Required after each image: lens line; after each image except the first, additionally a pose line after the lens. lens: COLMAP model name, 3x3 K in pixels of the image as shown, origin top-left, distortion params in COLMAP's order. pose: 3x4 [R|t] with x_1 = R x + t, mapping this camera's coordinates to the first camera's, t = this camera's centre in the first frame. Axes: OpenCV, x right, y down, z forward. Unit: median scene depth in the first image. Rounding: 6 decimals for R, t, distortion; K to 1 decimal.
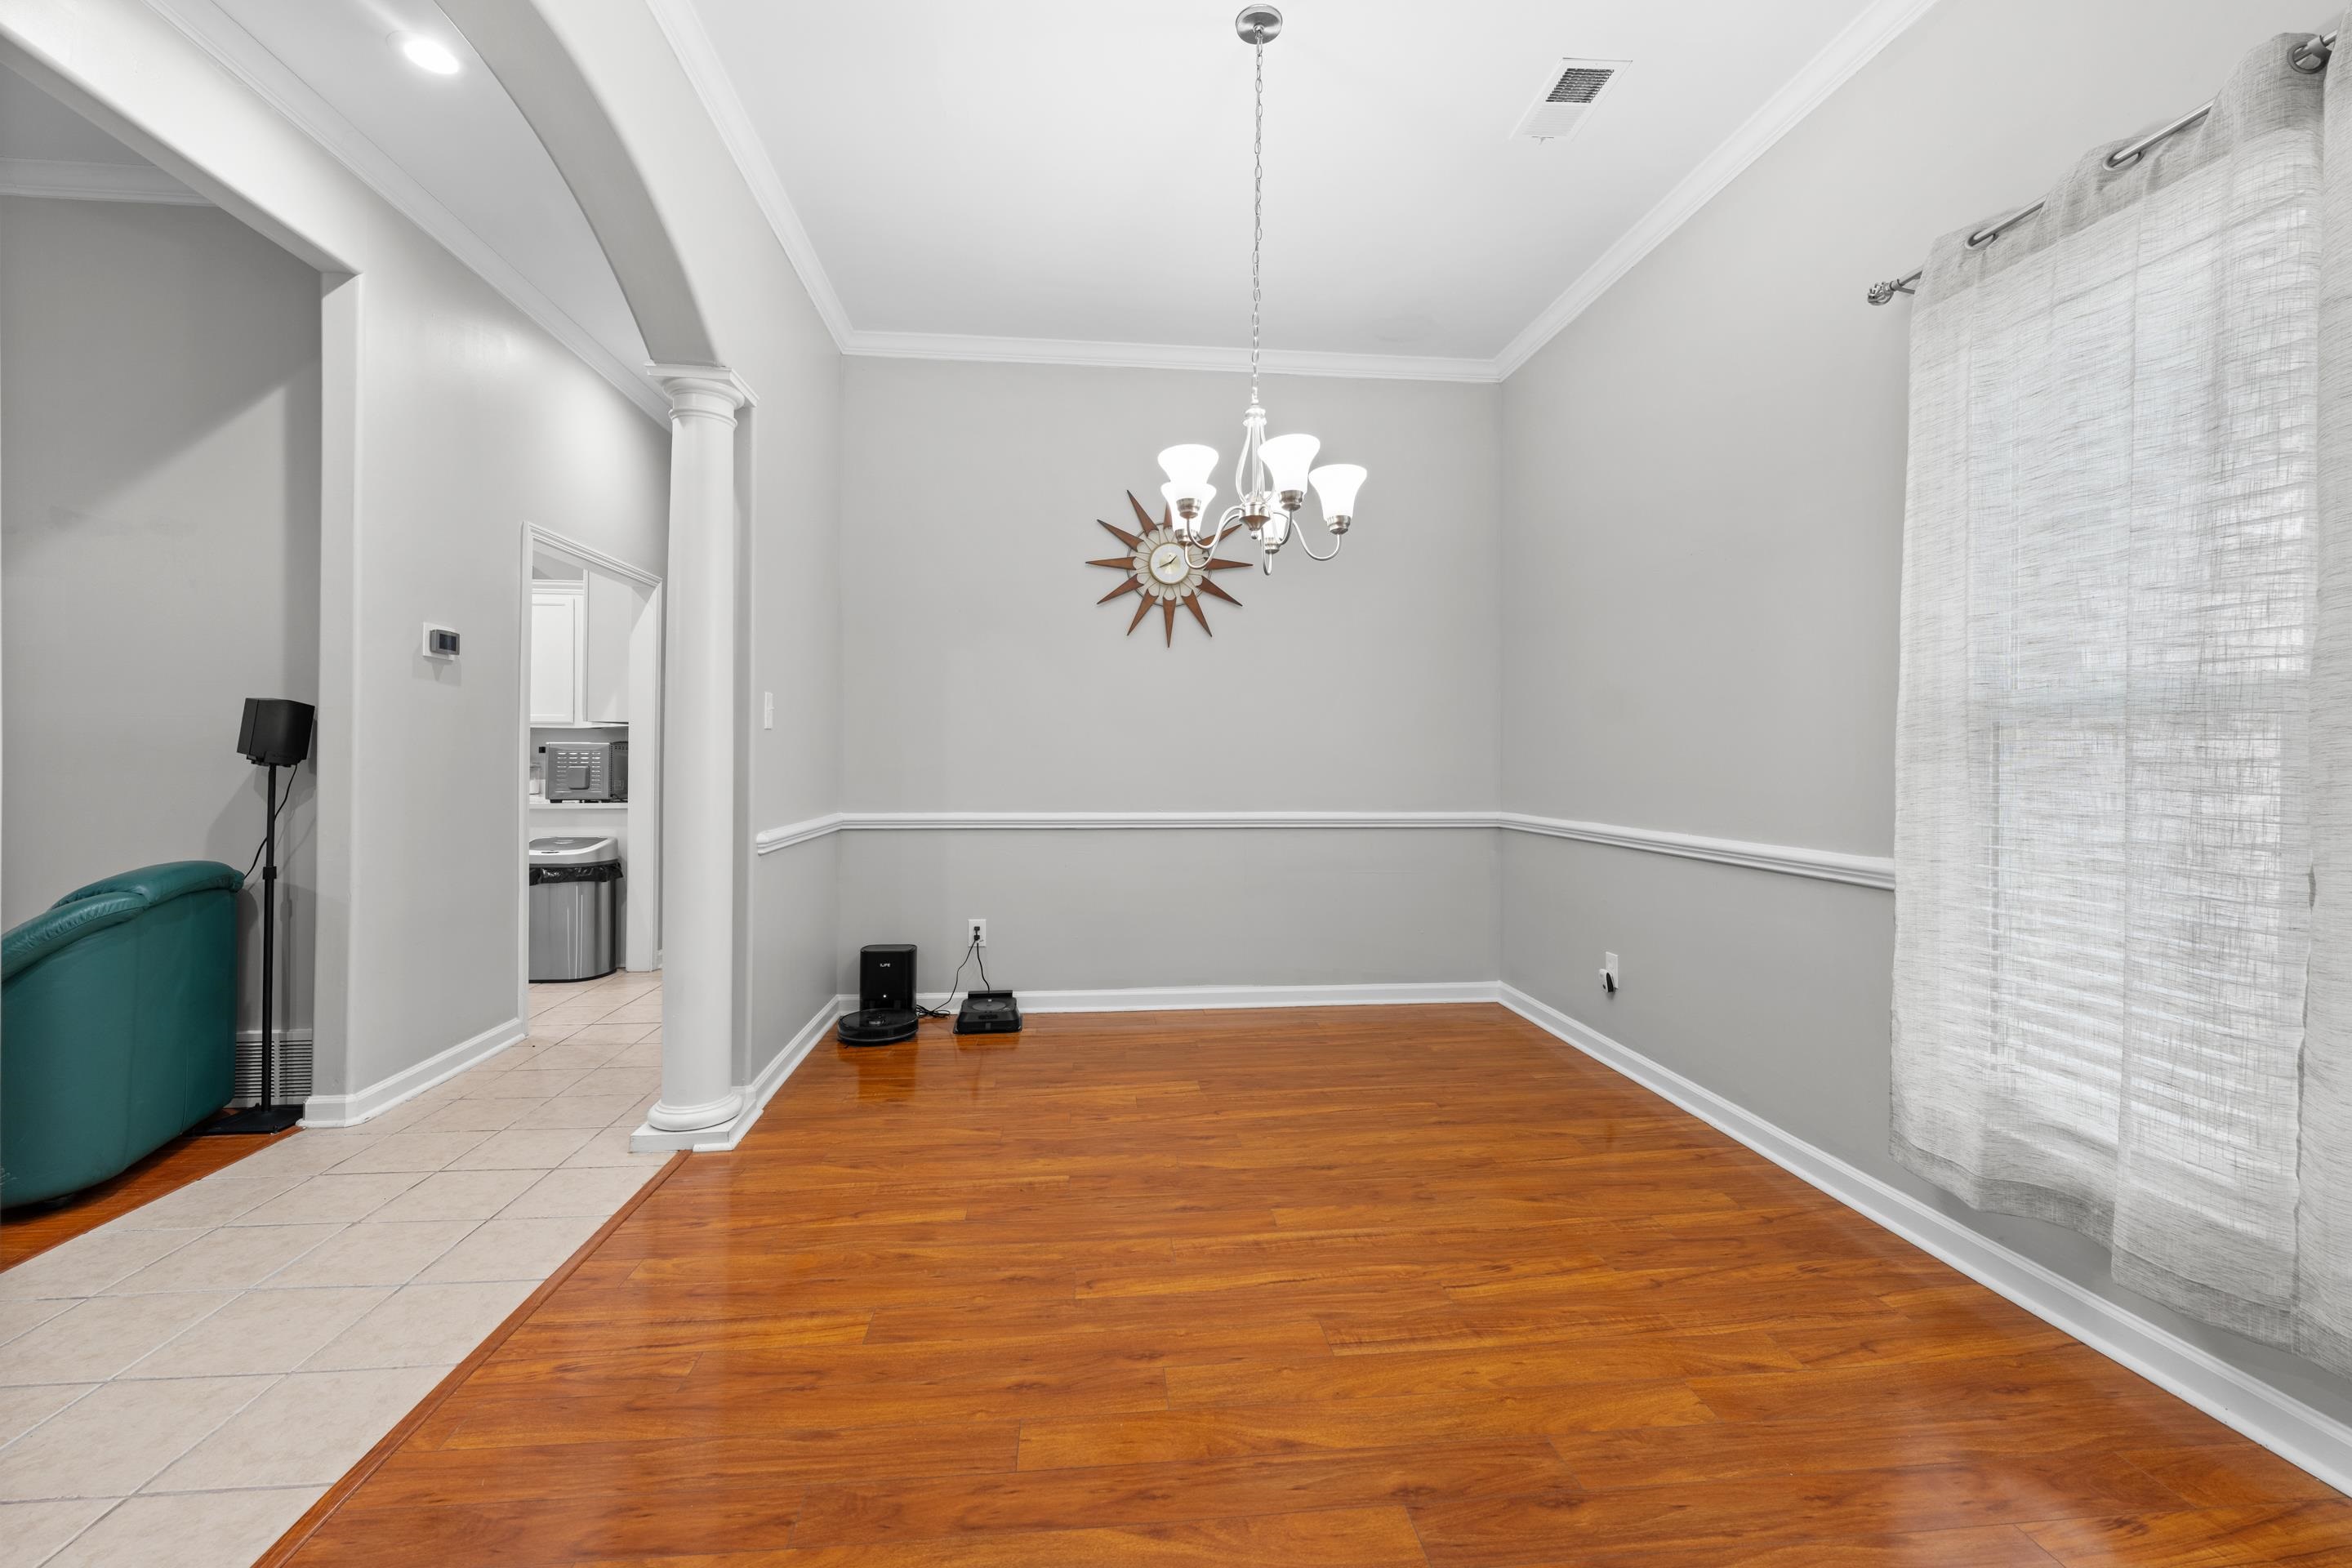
lens RADIAL K [[970.1, 0, 1172.4], [0, 970.1, 756.9], [0, 0, 1]] dist [-0.001111, -0.000151]
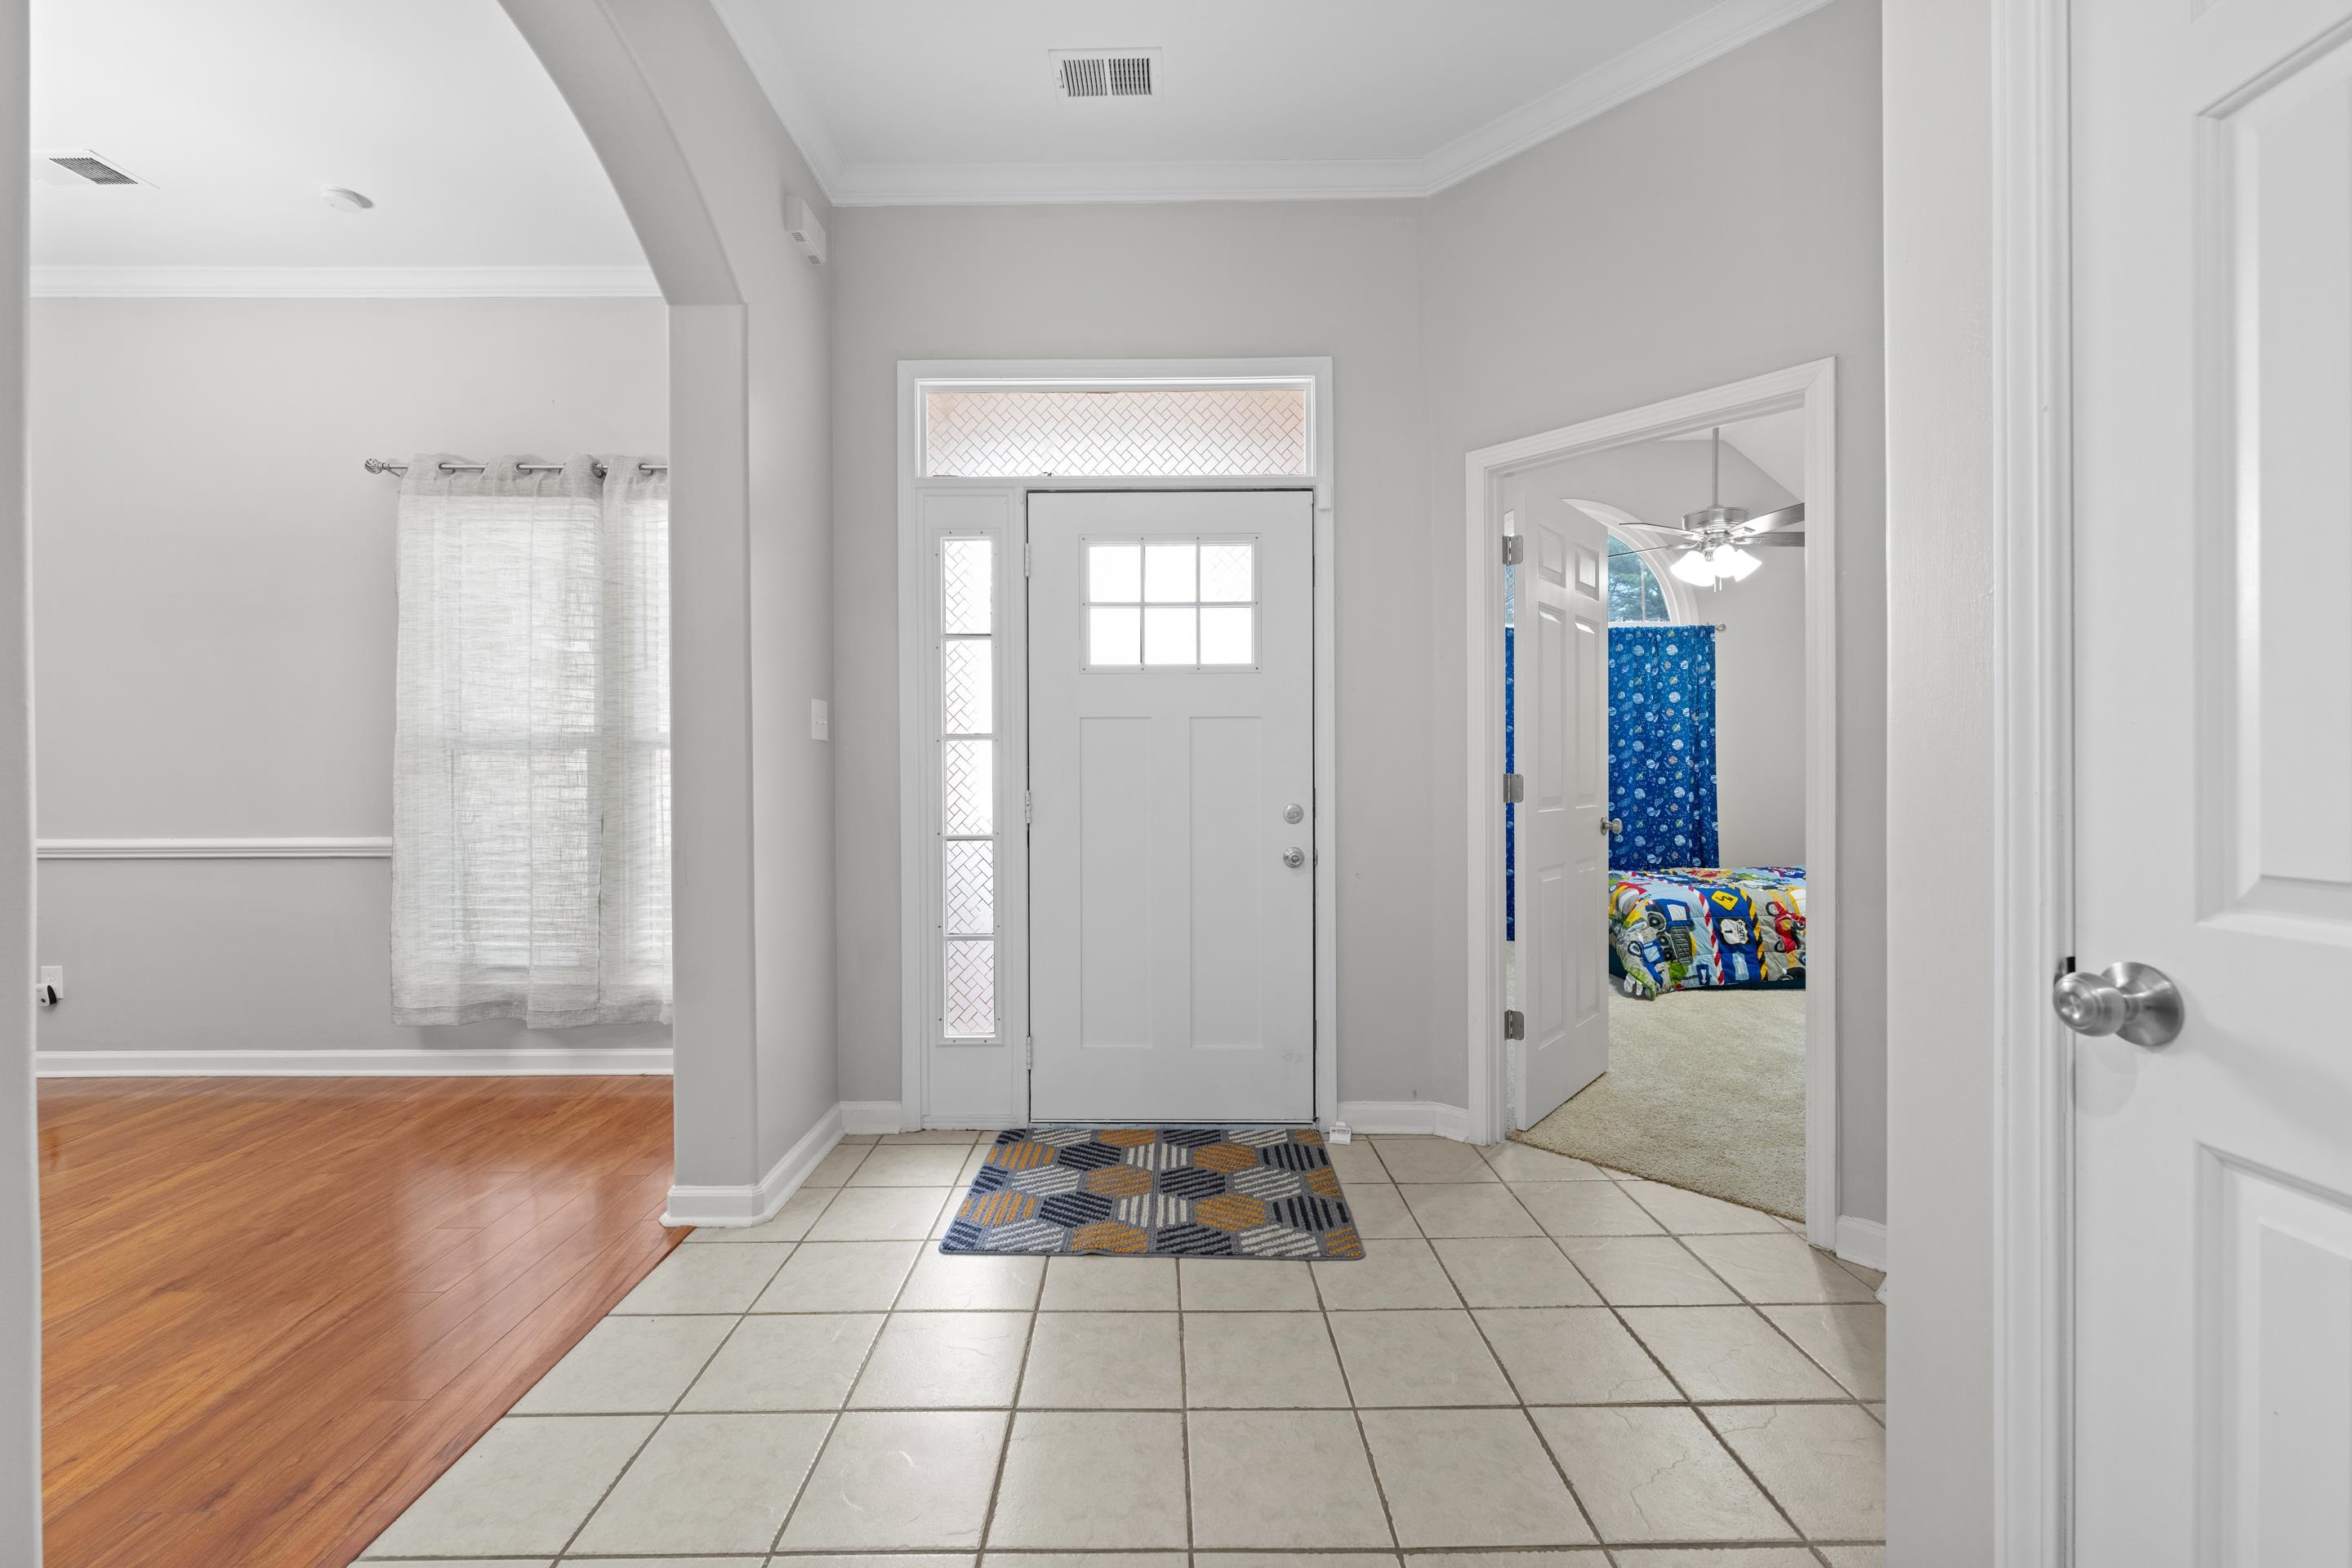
lens RADIAL K [[947.3, 0, 1175.4], [0, 947.3, 774.6], [0, 0, 1]] dist [0.000850, -0.000009]
pose [[0.093150, -0.009116, 0.995610, -0.778481], [0.001731, 0.999958, 0.008994, -0.005988], [-0.995651, 0.000886, 0.093162, -0.476948]]
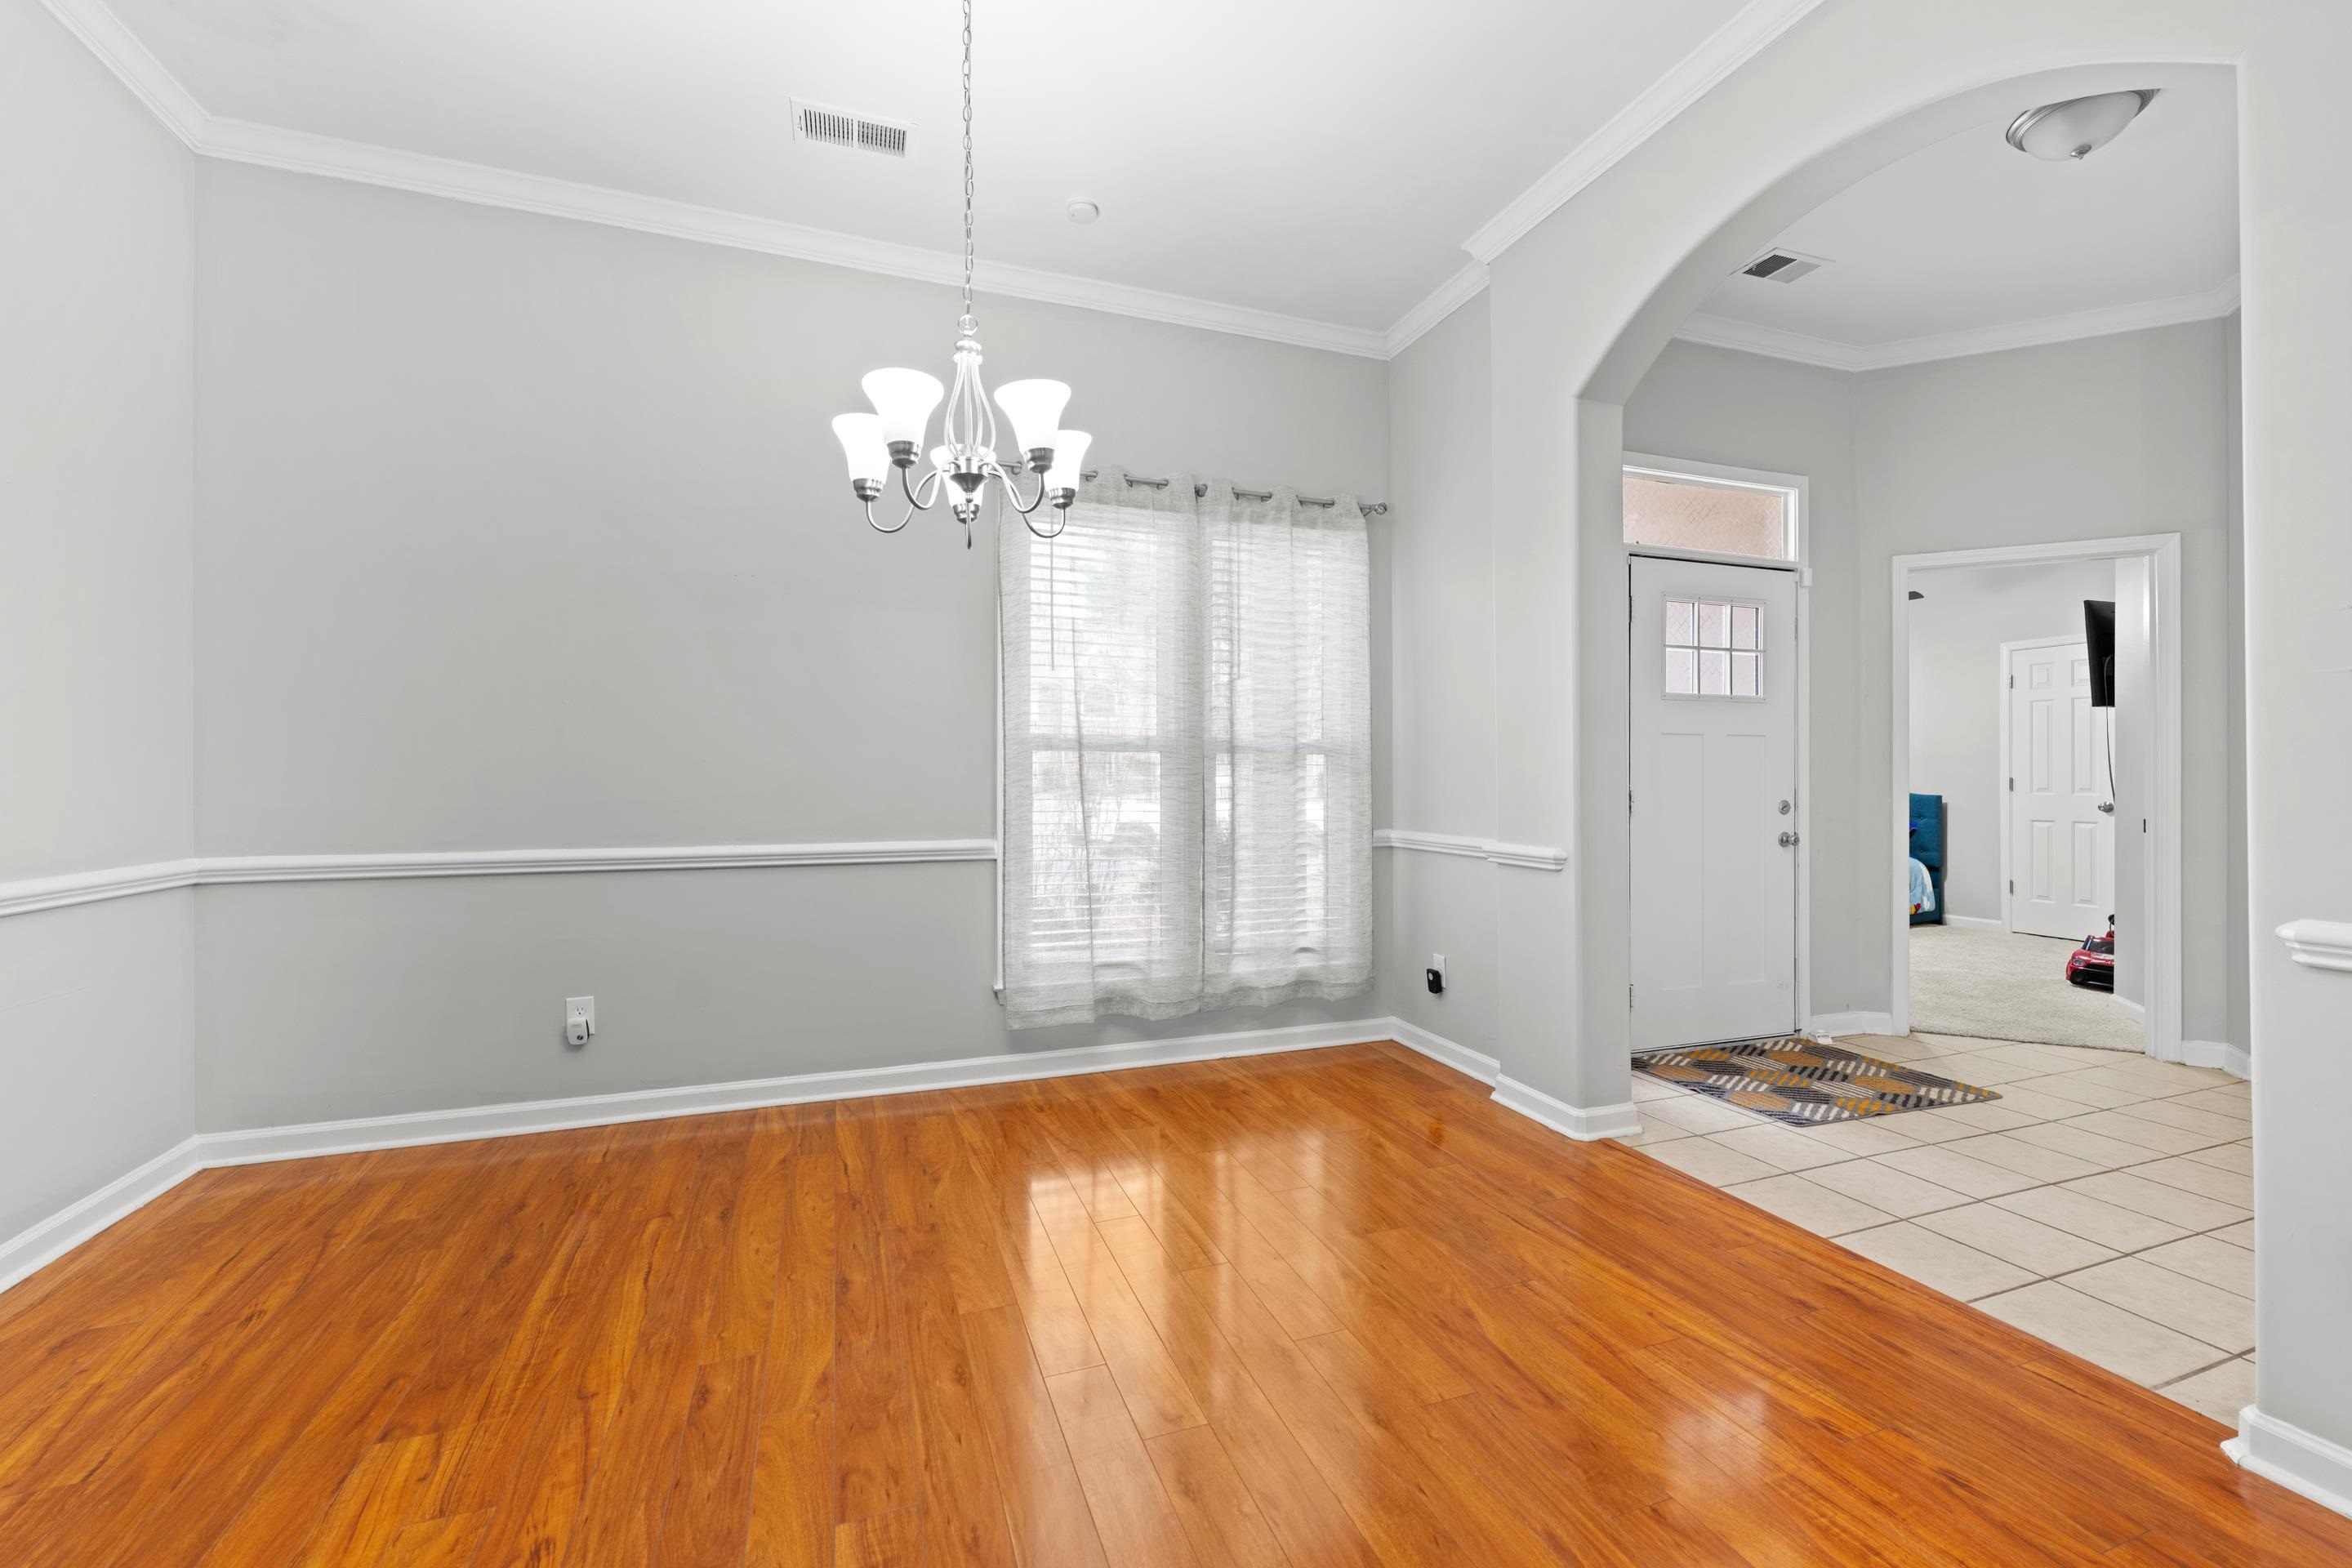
lens RADIAL K [[958.6, 0, 1176.3], [0, 958.6, 766.3], [0, 0, 1]] dist [-0.000275, -0.000279]
pose [[-0.251917, 0.005682, 0.967732, -0.942114], [-0.004362, 0.999966, -0.007006, 0.003770], [-0.967739, -0.005986, -0.251883, 1.311364]]
